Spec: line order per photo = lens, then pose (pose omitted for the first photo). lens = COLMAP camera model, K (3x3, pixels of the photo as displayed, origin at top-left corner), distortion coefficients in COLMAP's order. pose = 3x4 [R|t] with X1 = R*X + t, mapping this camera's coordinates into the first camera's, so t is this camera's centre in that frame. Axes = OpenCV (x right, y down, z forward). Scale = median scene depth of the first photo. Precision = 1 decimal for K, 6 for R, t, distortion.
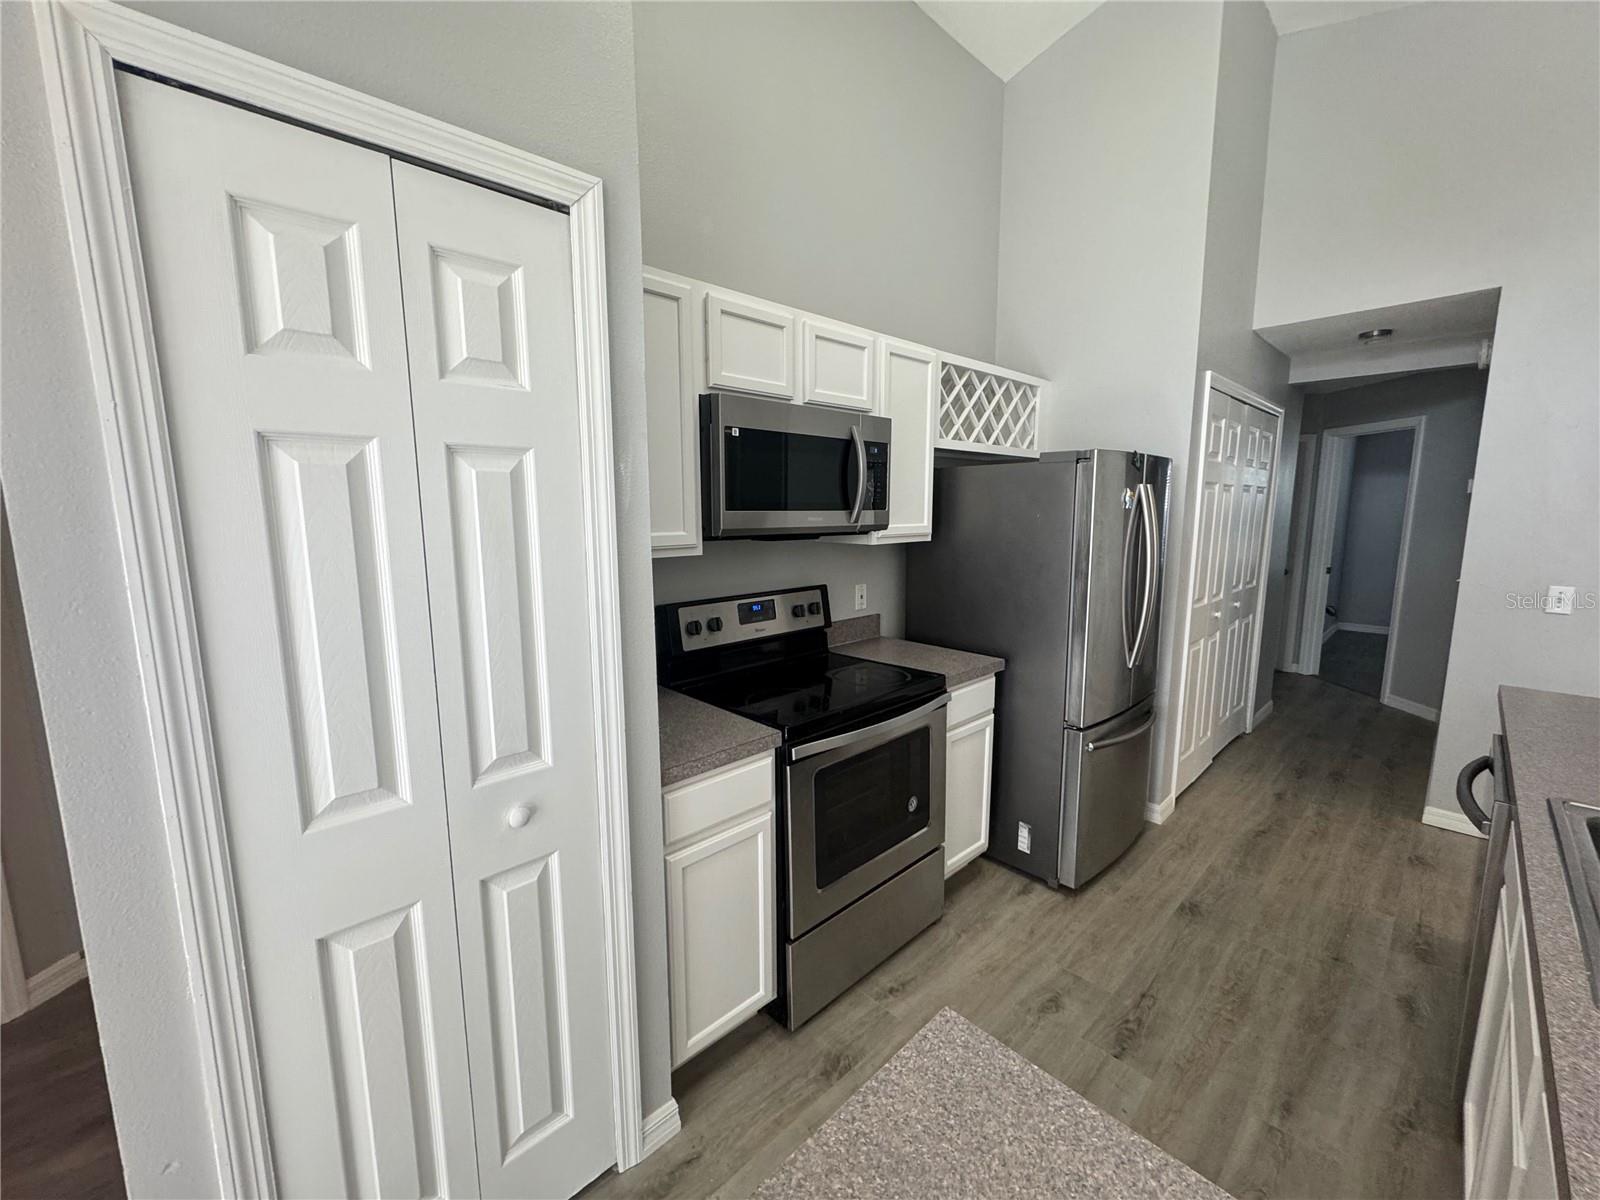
lens RADIAL K [[641.3, 0, 800.9], [0, 641.3, 599.2], [0, 0, 1]] dist [-0.002130, 0.000761]
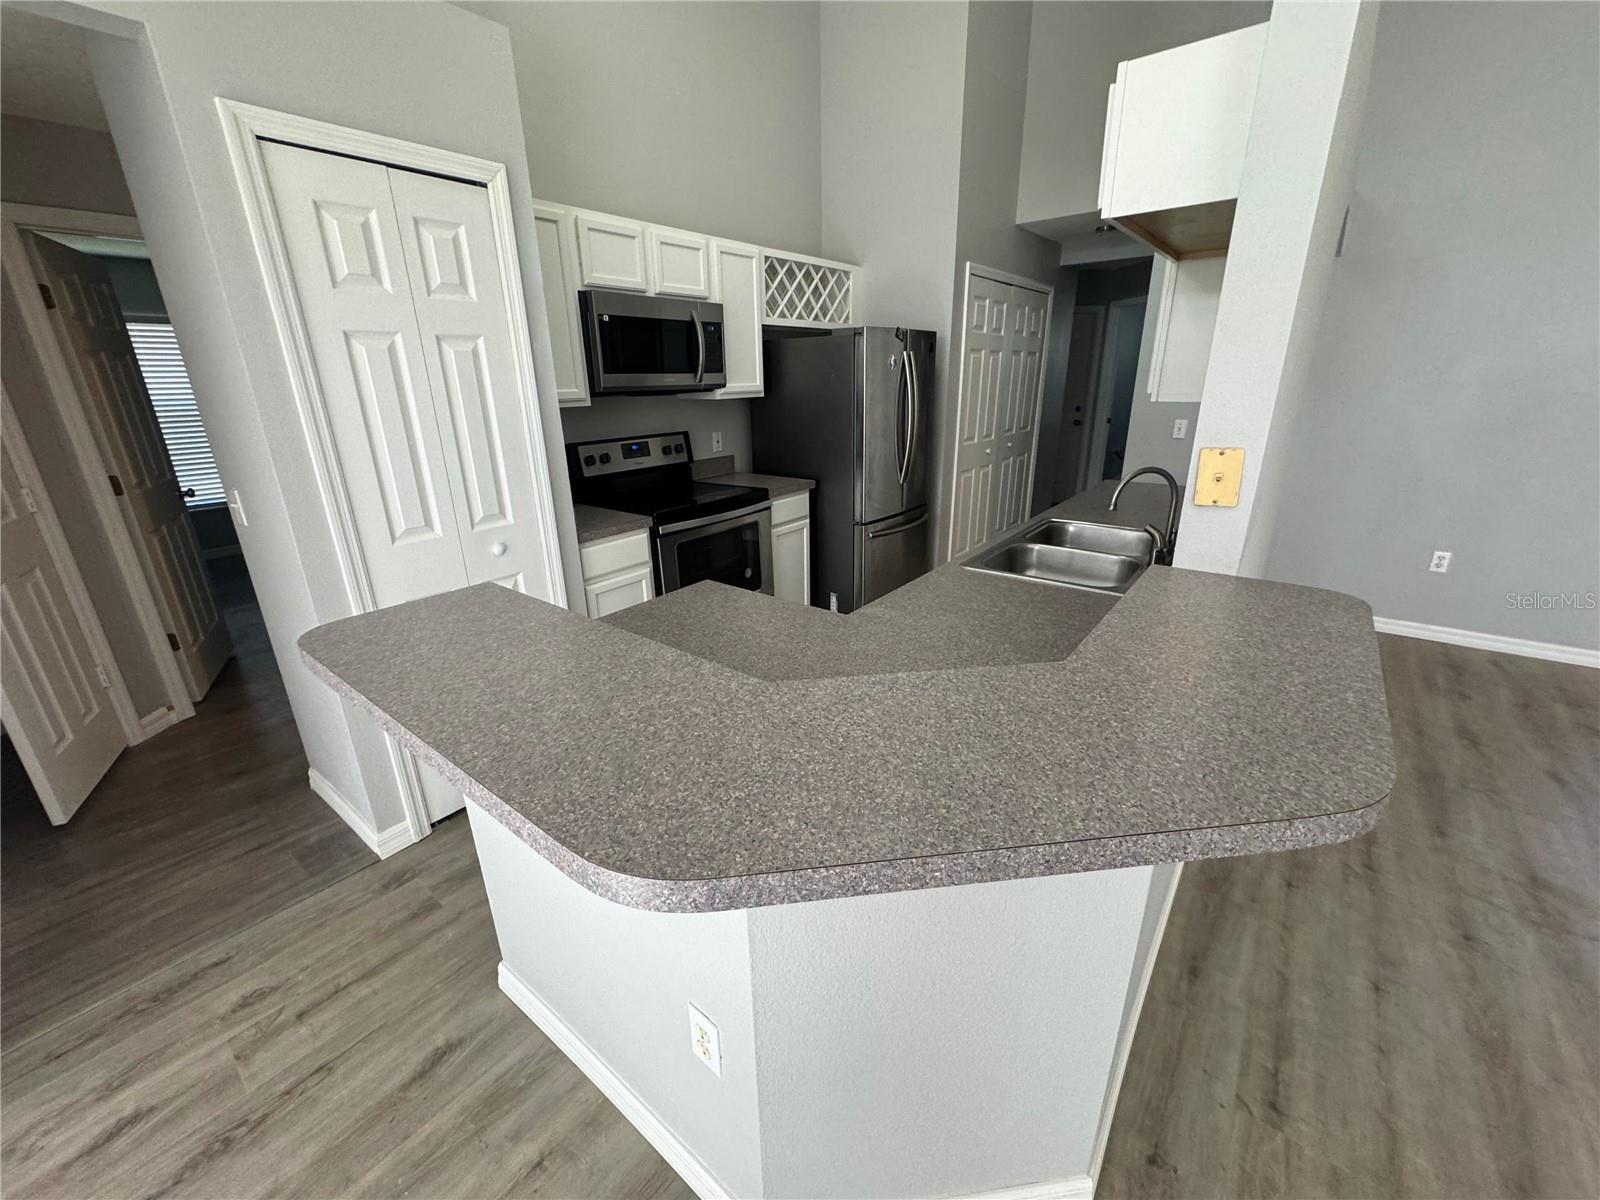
lens RADIAL K [[641.3, 0, 798.7], [0, 641.3, 595.8], [0, 0, 1]] dist [-0.002130, 0.000761]
pose [[0.989510, -0.060776, 0.131059, 0.085706], [0.035343, 0.981475, 0.188300, 0.085487], [-0.140075, -0.181692, 0.973328, -0.503237]]
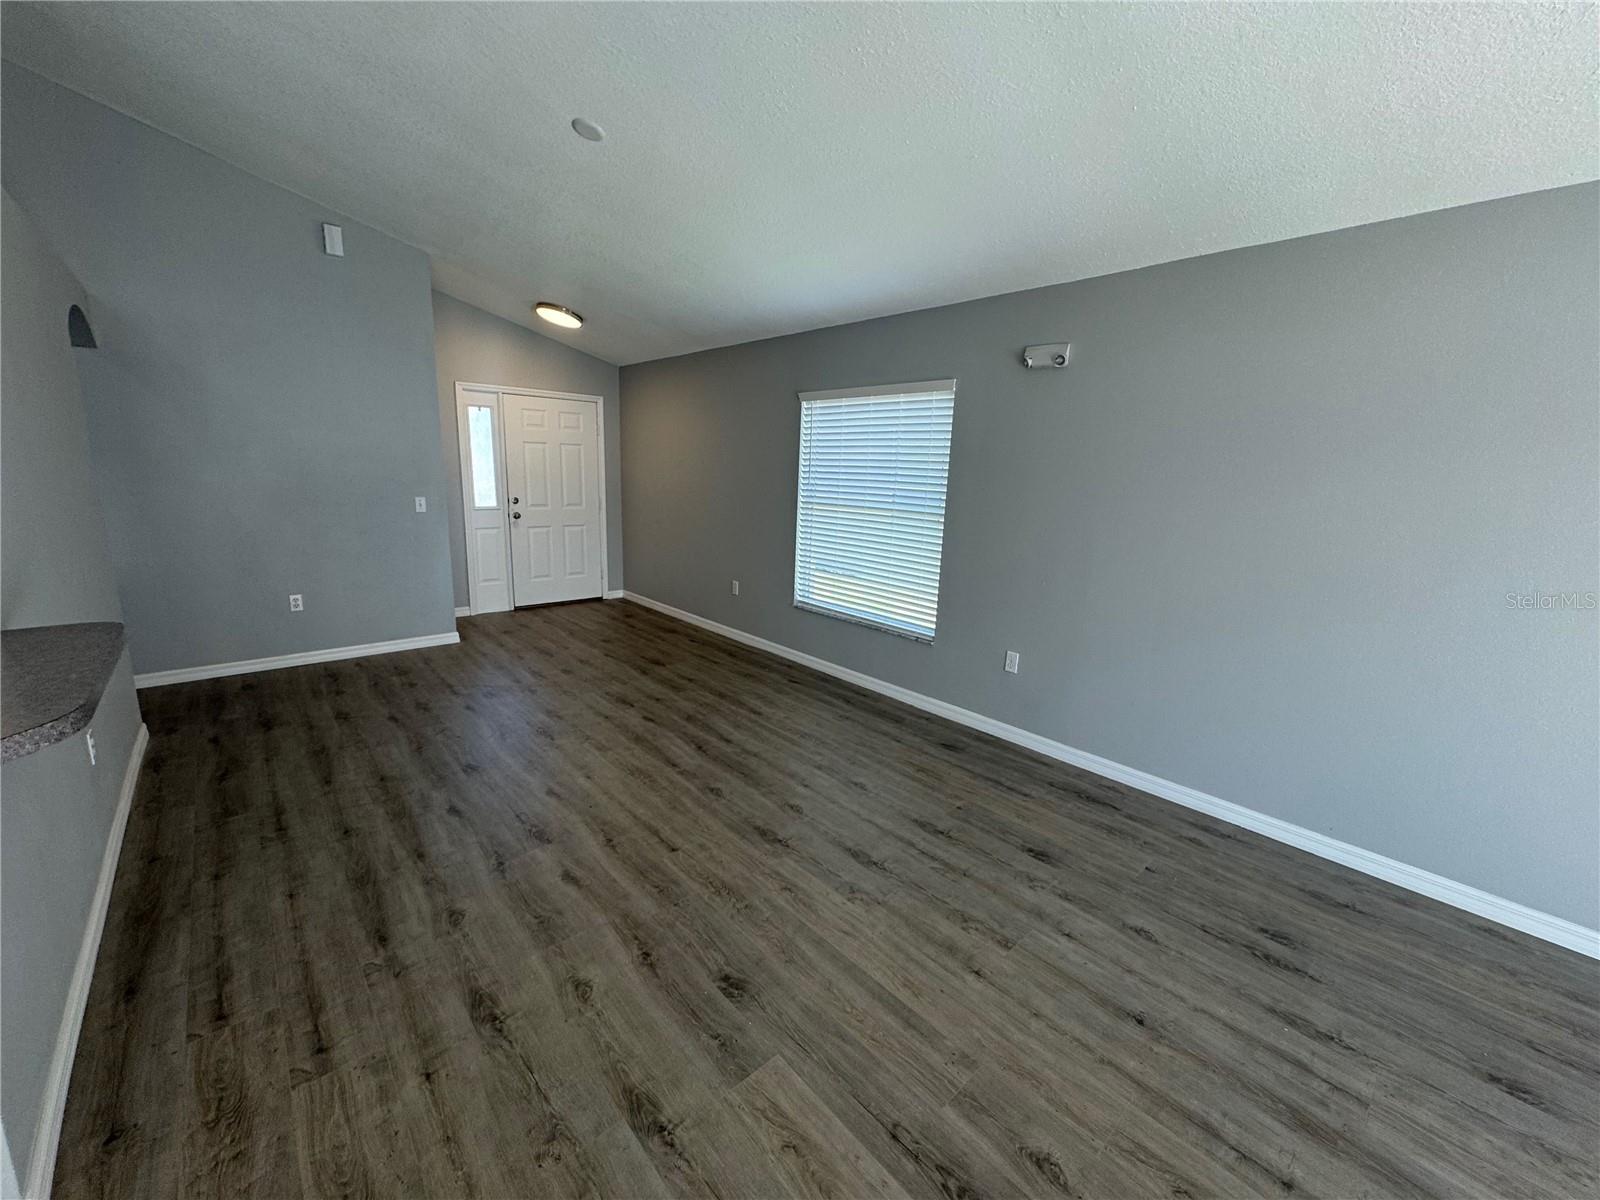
lens RADIAL K [[641.3, 0, 796.8], [0, 641.3, 601.2], [0, 0, 1]] dist [-0.002130, 0.000761]
pose [[0.035344, -0.205226, 0.978076, -0.085396], [0.113412, 0.973189, 0.200103, 0.142324], [-0.992919, 0.103853, 0.057671, -0.958499]]
